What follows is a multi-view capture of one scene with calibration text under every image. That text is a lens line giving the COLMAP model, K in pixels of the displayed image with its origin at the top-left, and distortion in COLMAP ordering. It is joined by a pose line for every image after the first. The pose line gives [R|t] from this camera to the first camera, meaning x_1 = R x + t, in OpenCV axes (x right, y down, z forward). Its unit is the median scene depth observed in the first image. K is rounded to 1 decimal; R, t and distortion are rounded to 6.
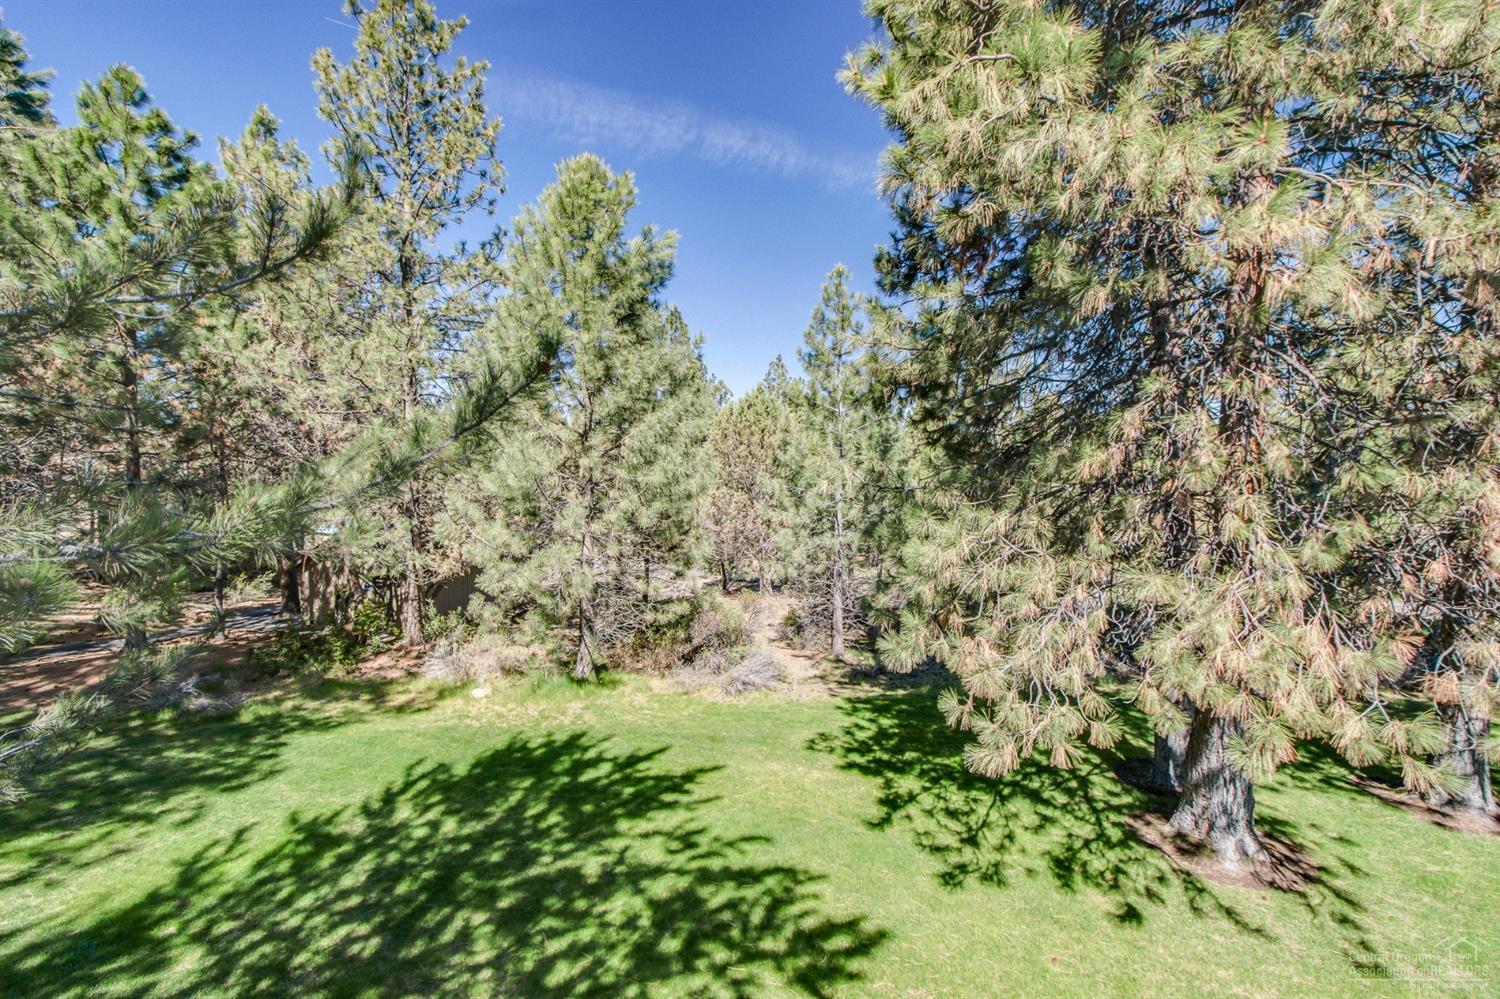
lens RADIAL K [[652.9, 0, 748.5], [0, 652.9, 474.9], [0, 0, 1]] dist [-0.000026, -0.000420]
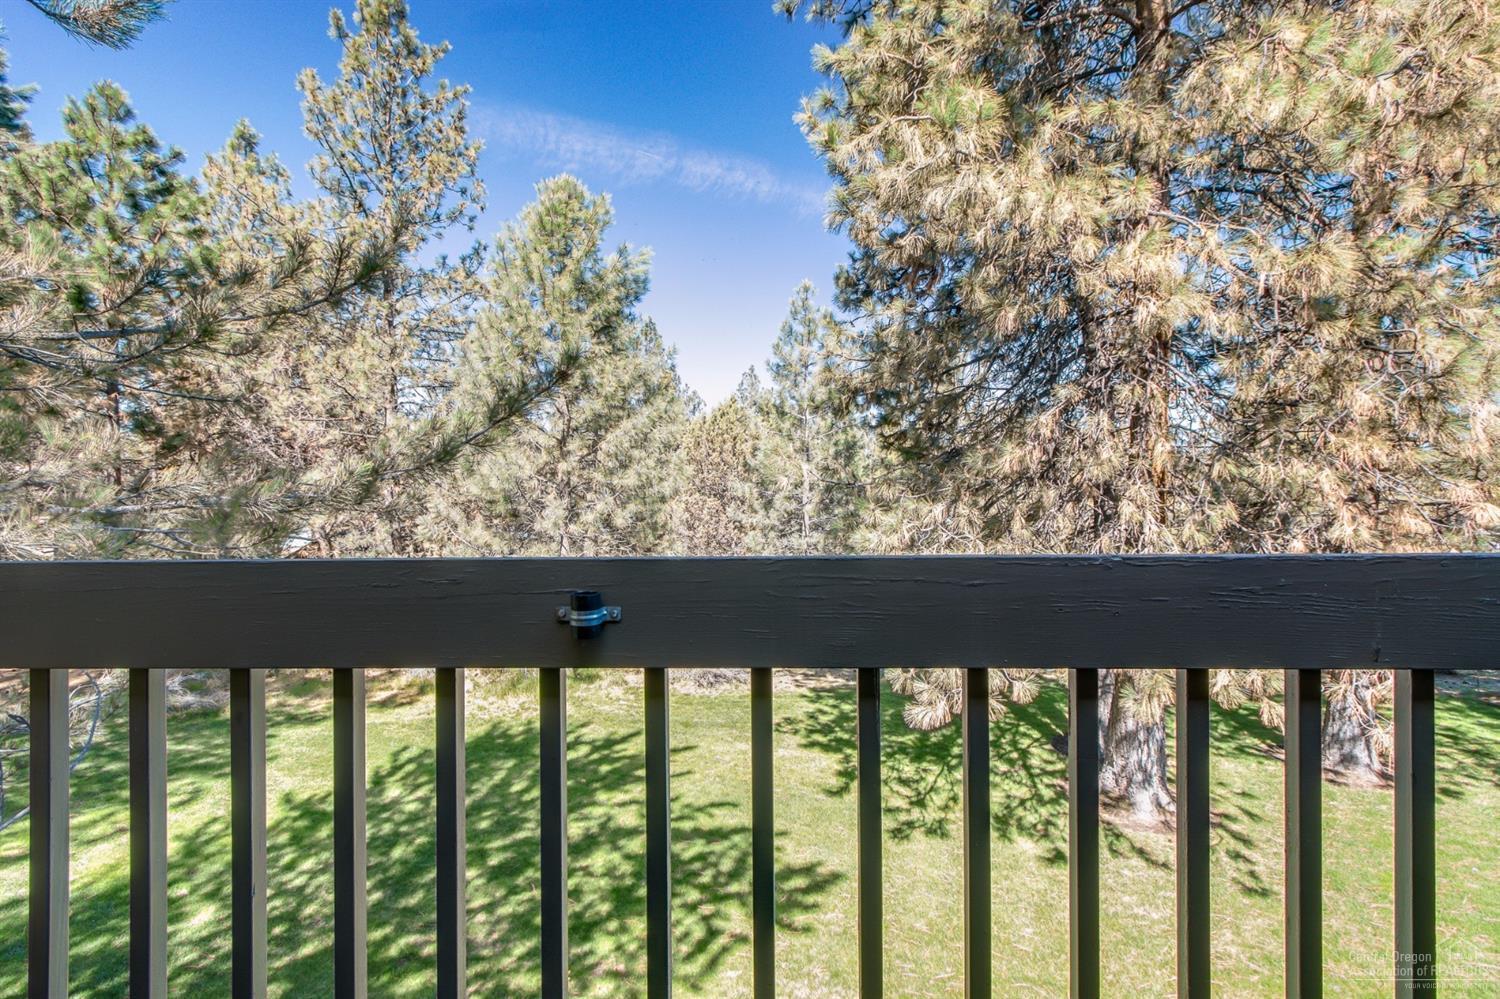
lens RADIAL K [[689.9, 0, 751.6], [0, 689.9, 475.4], [0, 0, 1]] dist [0.002043, -0.000930]
pose [[0.999322, -0.003117, 0.036689, 0.017221], [0.004002, 0.999702, -0.024068, 0.034179], [-0.036603, 0.024199, 0.999037, -0.177387]]
